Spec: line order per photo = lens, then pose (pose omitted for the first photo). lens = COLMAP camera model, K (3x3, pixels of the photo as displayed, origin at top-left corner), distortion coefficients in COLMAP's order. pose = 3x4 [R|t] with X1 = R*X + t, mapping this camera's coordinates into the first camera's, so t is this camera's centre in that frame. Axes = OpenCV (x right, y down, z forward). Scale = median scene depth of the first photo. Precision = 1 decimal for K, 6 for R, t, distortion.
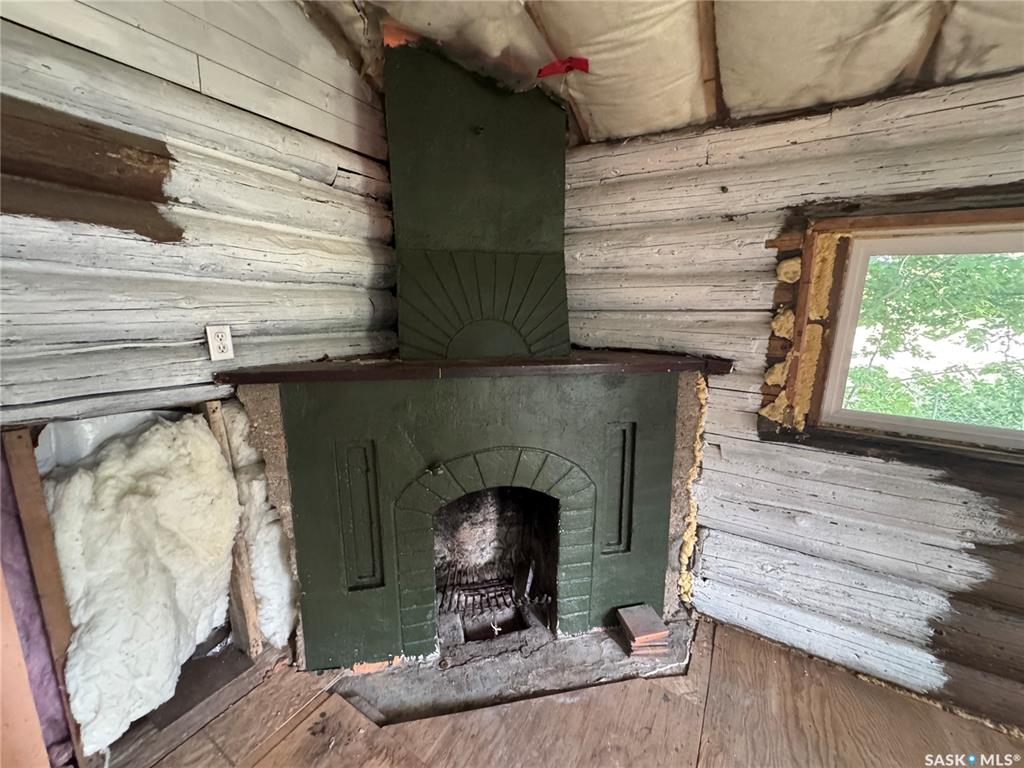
lens RADIAL K [[409.7, 0, 511.9], [0, 409.7, 381.3], [0, 0, 1]] dist [-0.001930, 0.000018]
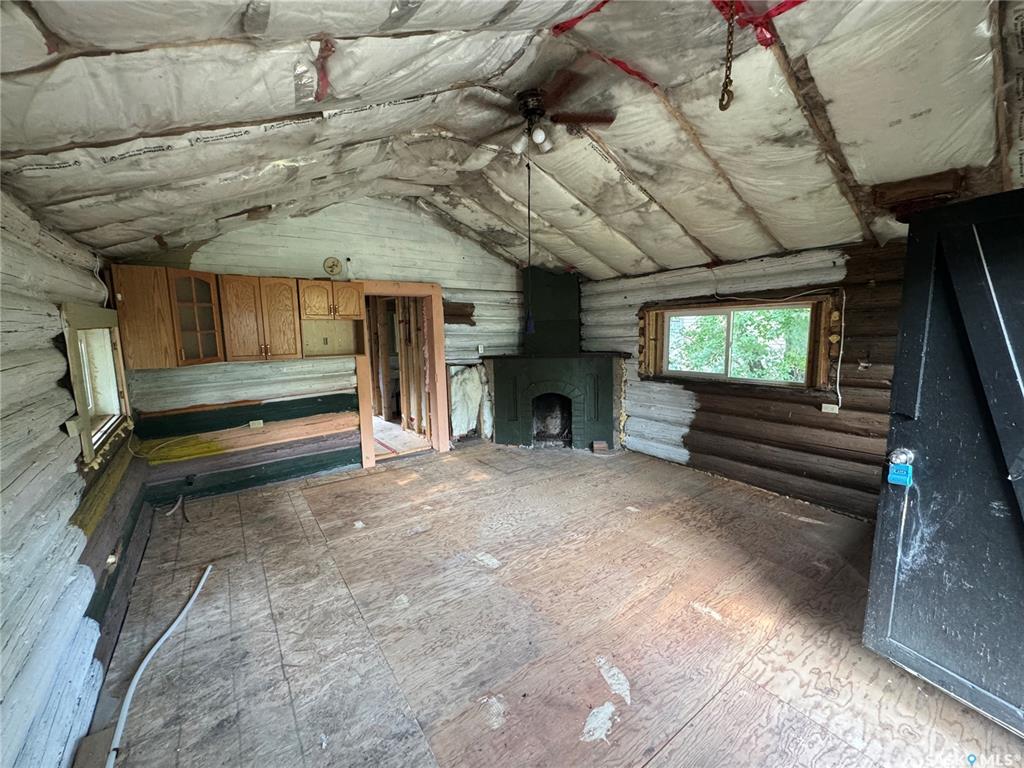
lens RADIAL K [[409.7, 0, 512.6], [0, 409.7, 380.5], [0, 0, 1]] dist [-0.001930, 0.000018]
pose [[0.915807, 0.010340, -0.401485, 1.010706], [-0.042193, 0.996614, -0.070577, 0.411807], [0.399396, 0.081574, 0.913142, -2.139004]]
